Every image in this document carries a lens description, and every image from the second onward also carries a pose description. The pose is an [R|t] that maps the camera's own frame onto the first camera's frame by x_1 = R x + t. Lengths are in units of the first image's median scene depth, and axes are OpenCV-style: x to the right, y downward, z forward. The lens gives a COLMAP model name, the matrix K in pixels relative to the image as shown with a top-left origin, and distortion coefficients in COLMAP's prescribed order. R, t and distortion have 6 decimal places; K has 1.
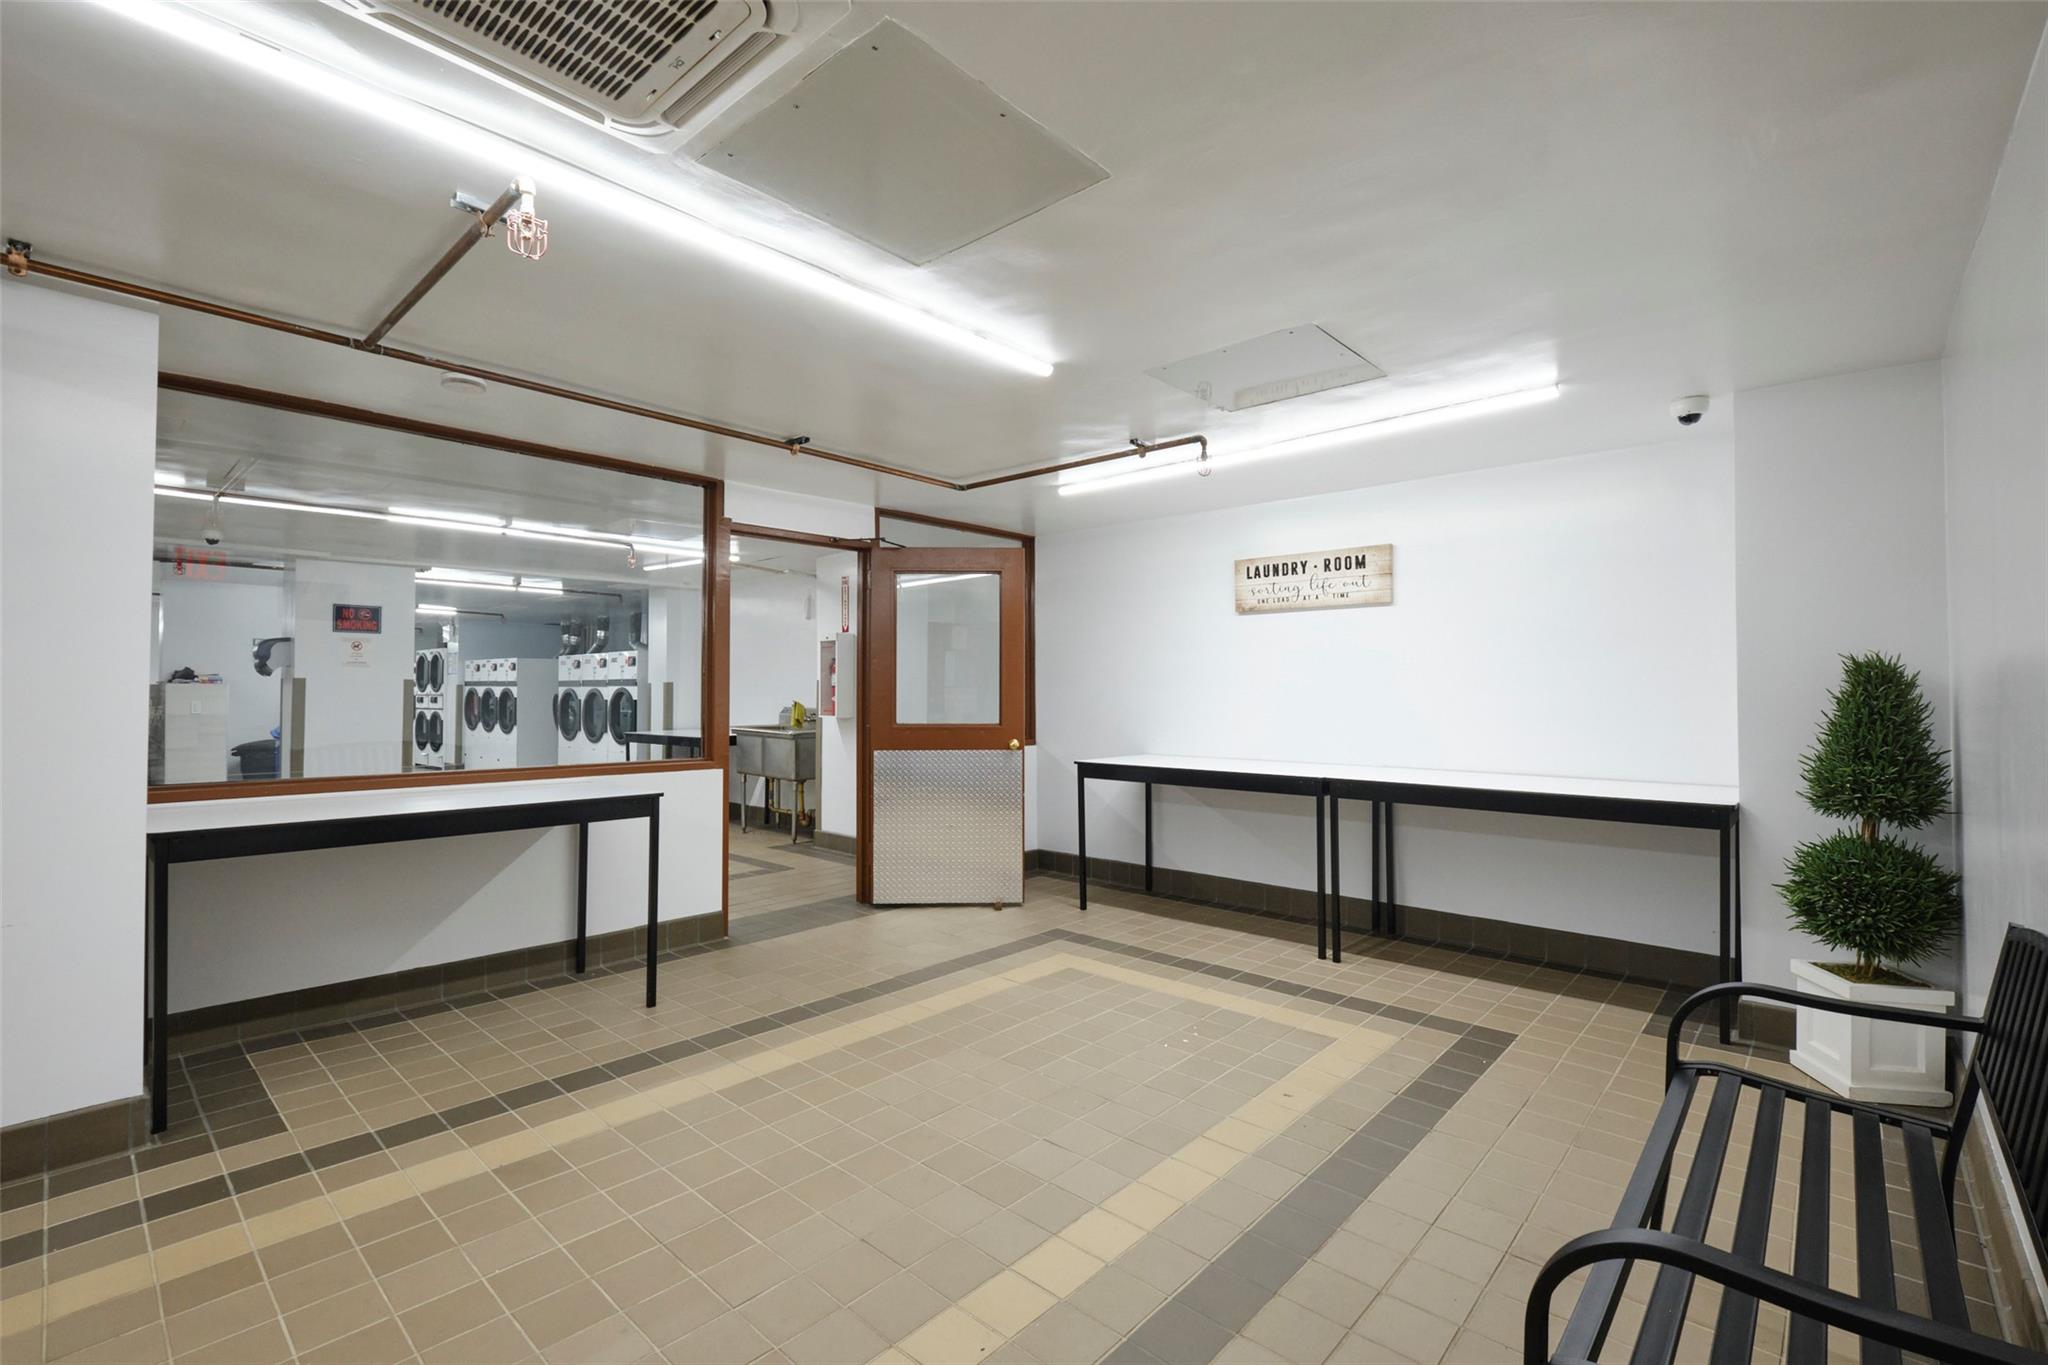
lens RADIAL K [[899.7, 0, 1023.1], [0, 899.7, 681.5], [0, 0, 1]] dist [-0.000087, 0.000013]
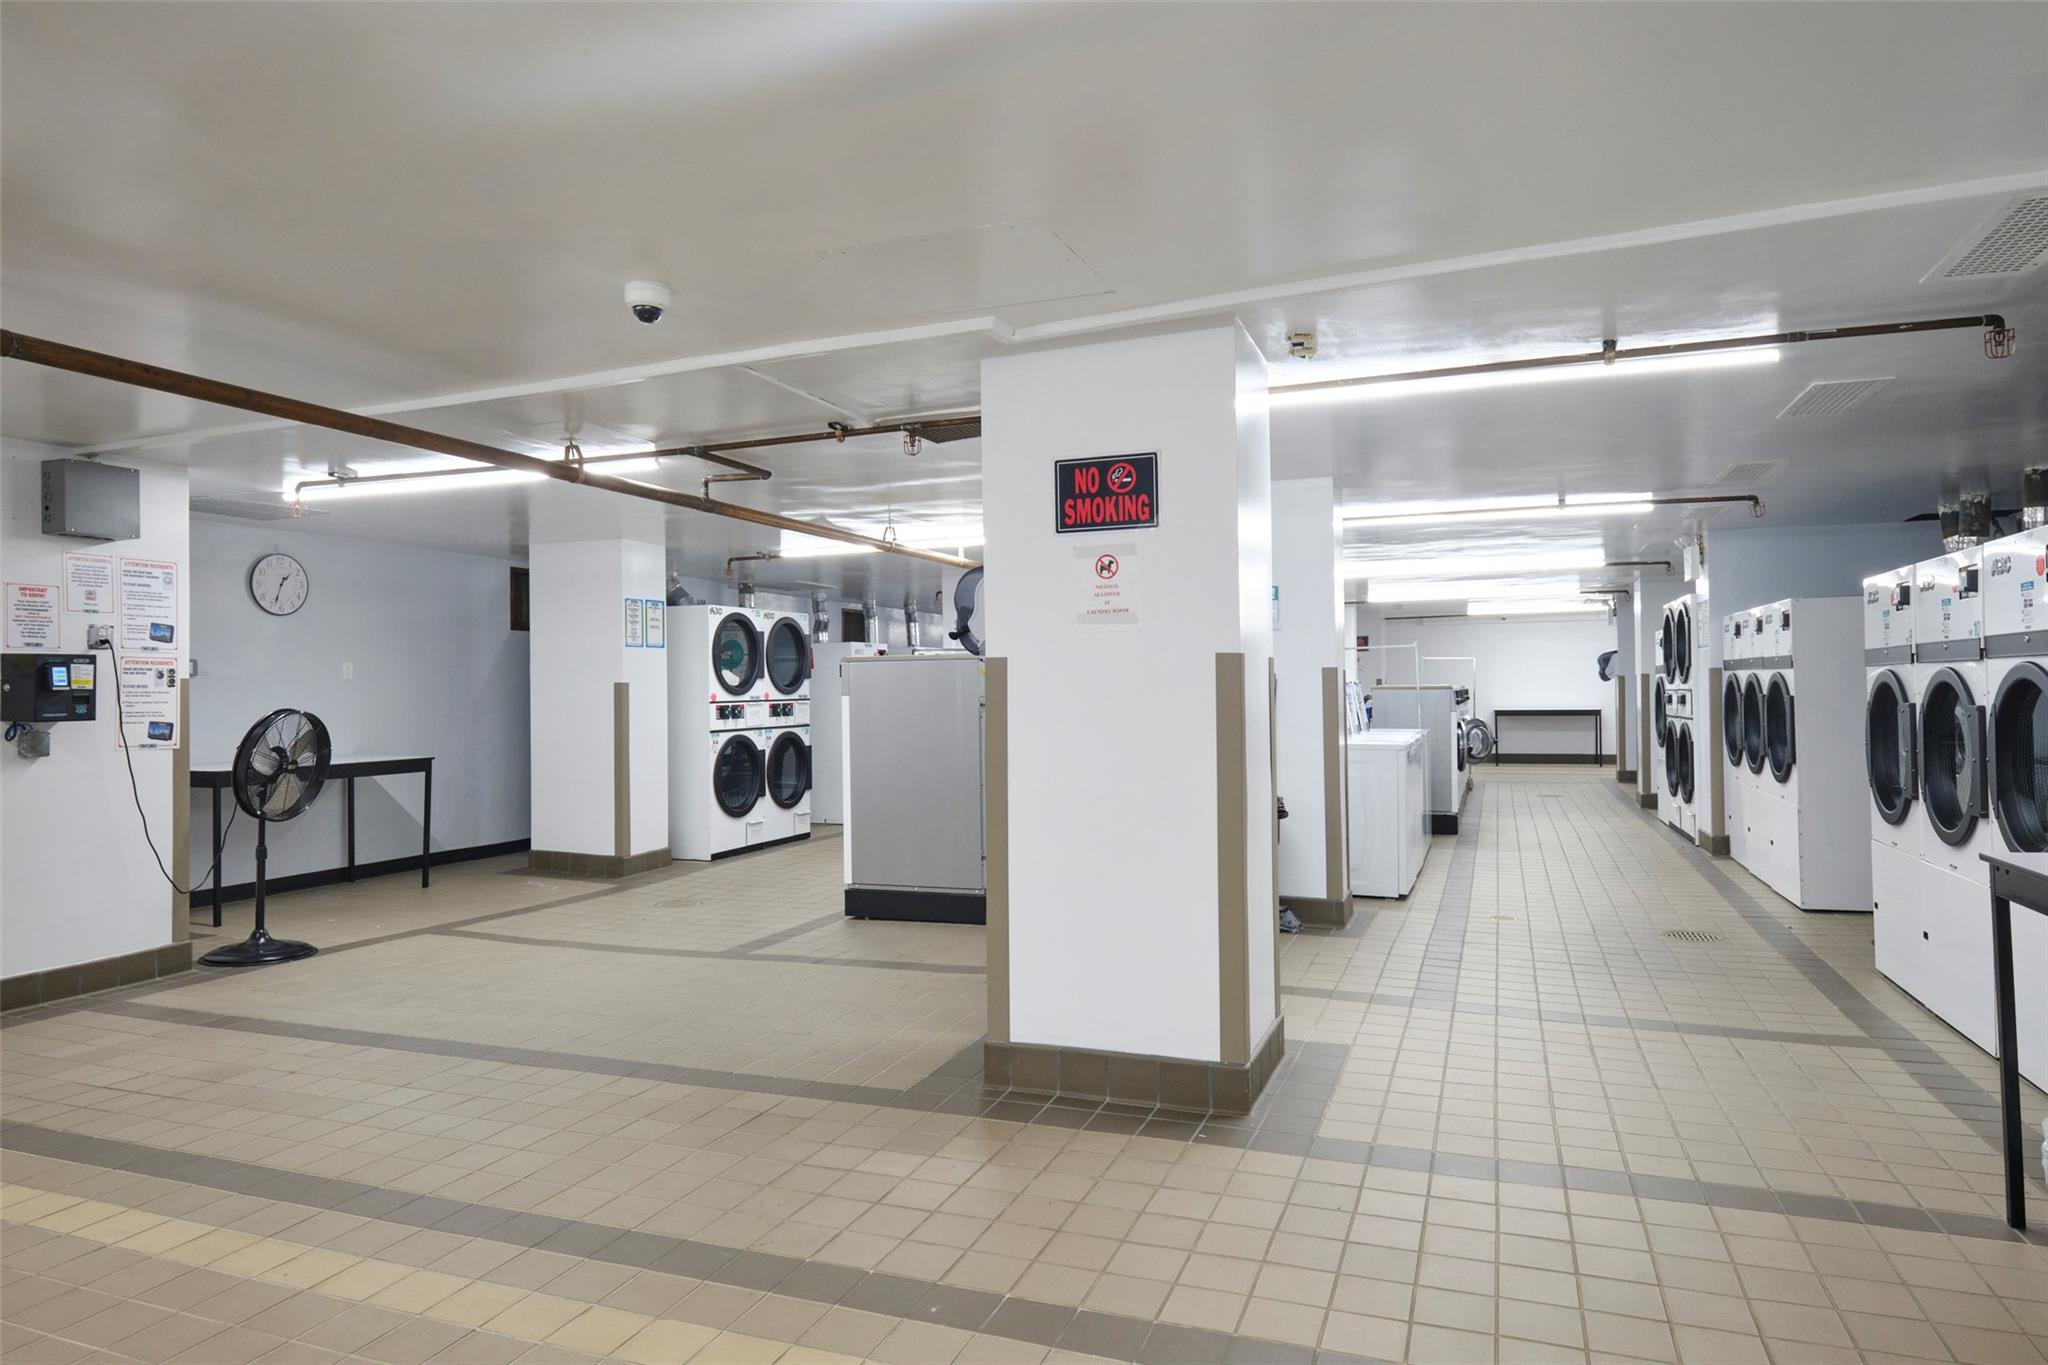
lens RADIAL K [[1232.8, 0, 1023.3], [0, 1232.8, 678.5], [0, 0, 1]] dist [0.004961, 0.000742]
pose [[0.359699, -0.015104, -0.932946, -0.186778], [0.023694, 0.999694, -0.007049, 0.006372], [0.932767, -0.019570, 0.359947, 0.523168]]
